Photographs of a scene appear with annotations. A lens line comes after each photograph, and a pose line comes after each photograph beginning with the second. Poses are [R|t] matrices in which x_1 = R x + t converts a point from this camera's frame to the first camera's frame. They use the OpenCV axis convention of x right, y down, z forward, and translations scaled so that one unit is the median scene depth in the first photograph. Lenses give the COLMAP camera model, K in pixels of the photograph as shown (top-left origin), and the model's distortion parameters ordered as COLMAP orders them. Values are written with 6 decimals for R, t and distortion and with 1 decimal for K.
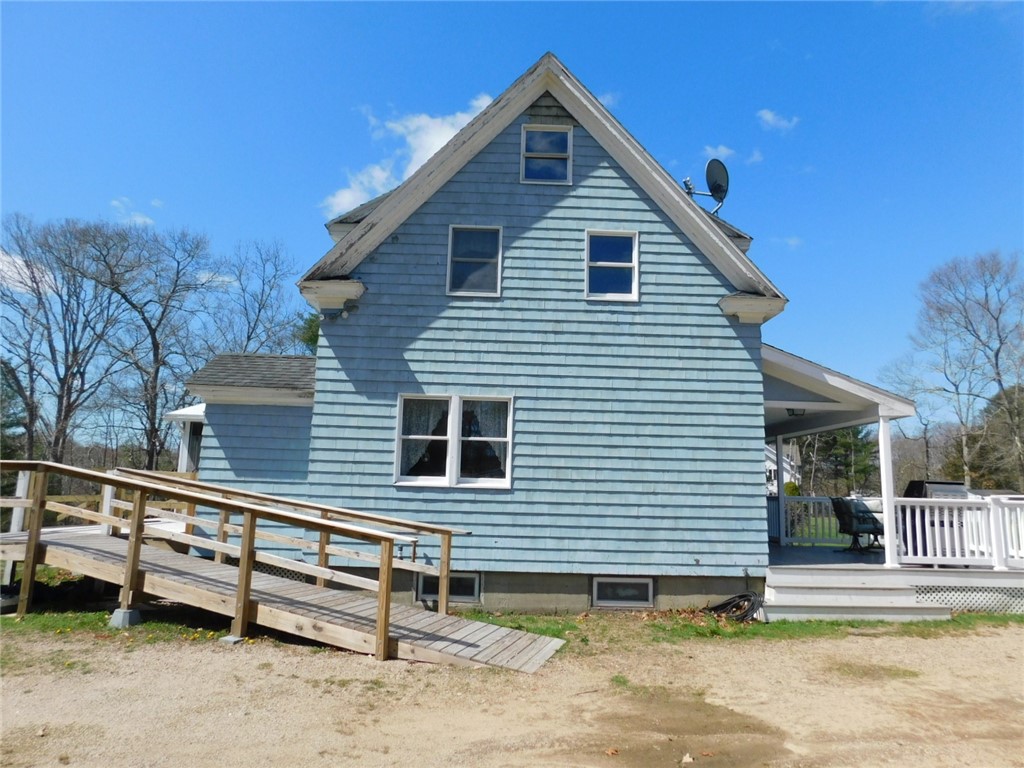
lens RADIAL K [[681.0, 0, 515.7], [0, 681.0, 381.9], [0, 0, 1]] dist [-0.061223, 0.047260]
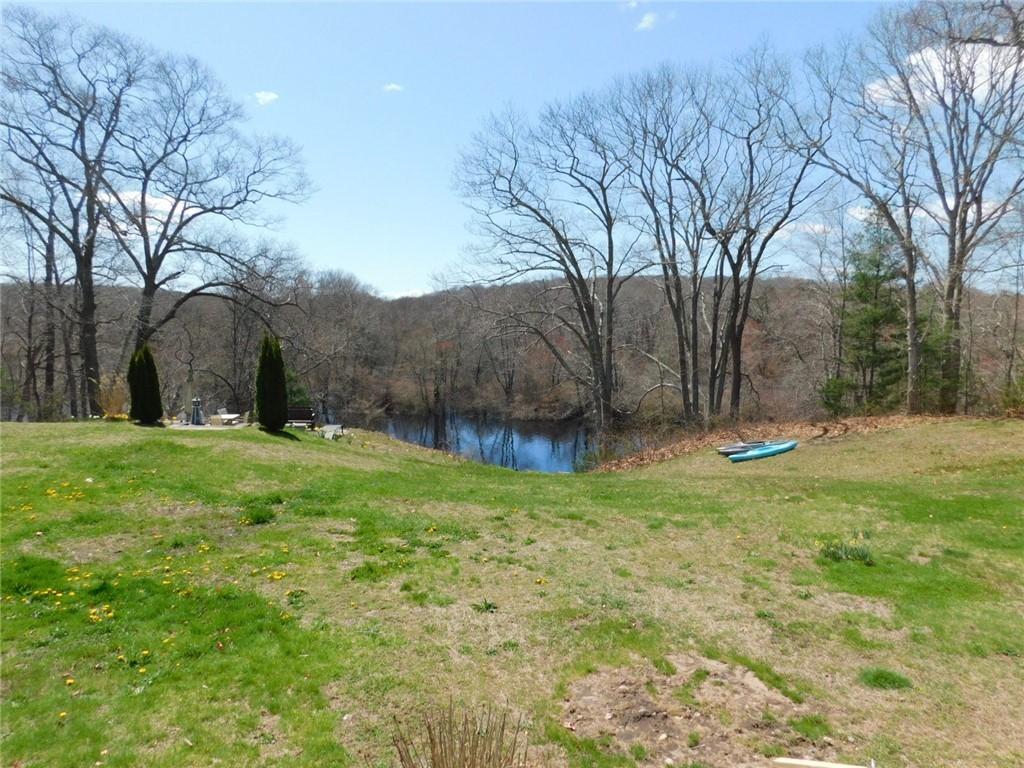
lens RADIAL K [[681.0, 0, 515.6], [0, 681.0, 385.0], [0, 0, 1]] dist [-0.061223, 0.047260]
pose [[0.372483, 0.067642, -0.925571, -0.708911], [0.147955, 0.980255, 0.131181, 0.084244], [0.916169, -0.185806, 0.355120, 1.163230]]
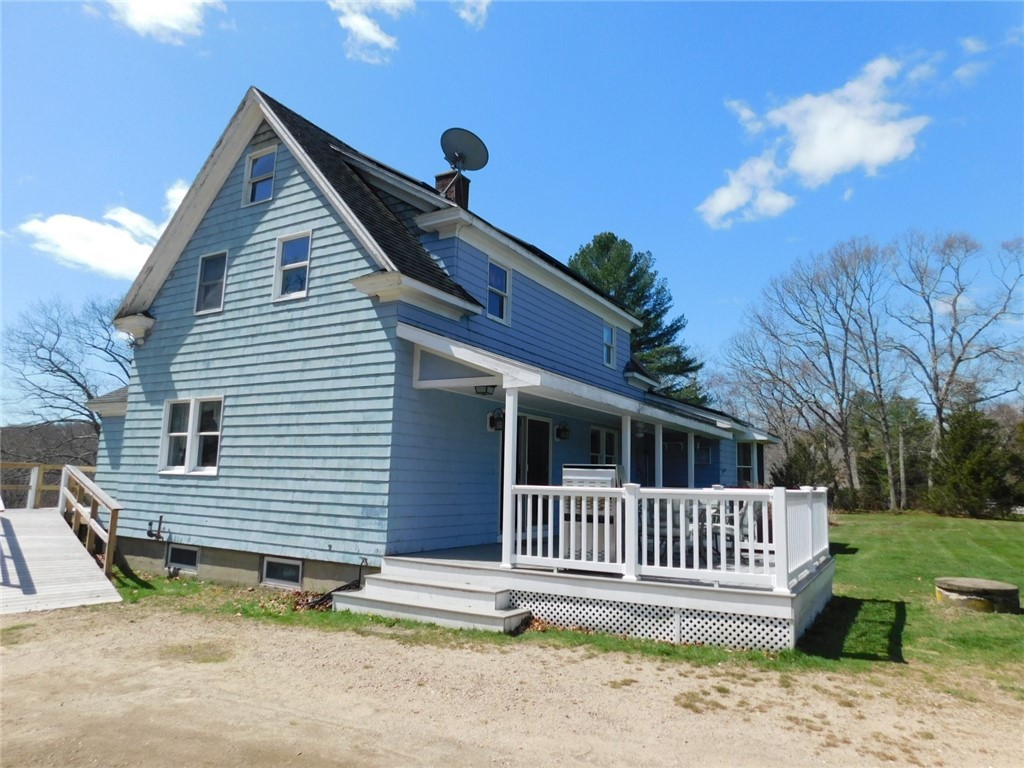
lens RADIAL K [[681.0, 0, 512.2], [0, 681.0, 388.1], [0, 0, 1]] dist [-0.061223, 0.047260]
pose [[0.853135, -0.076486, -0.516053, 1.001484], [0.076486, 0.996843, -0.021300, 0.069901], [0.516053, -0.021299, 0.856292, 0.274629]]
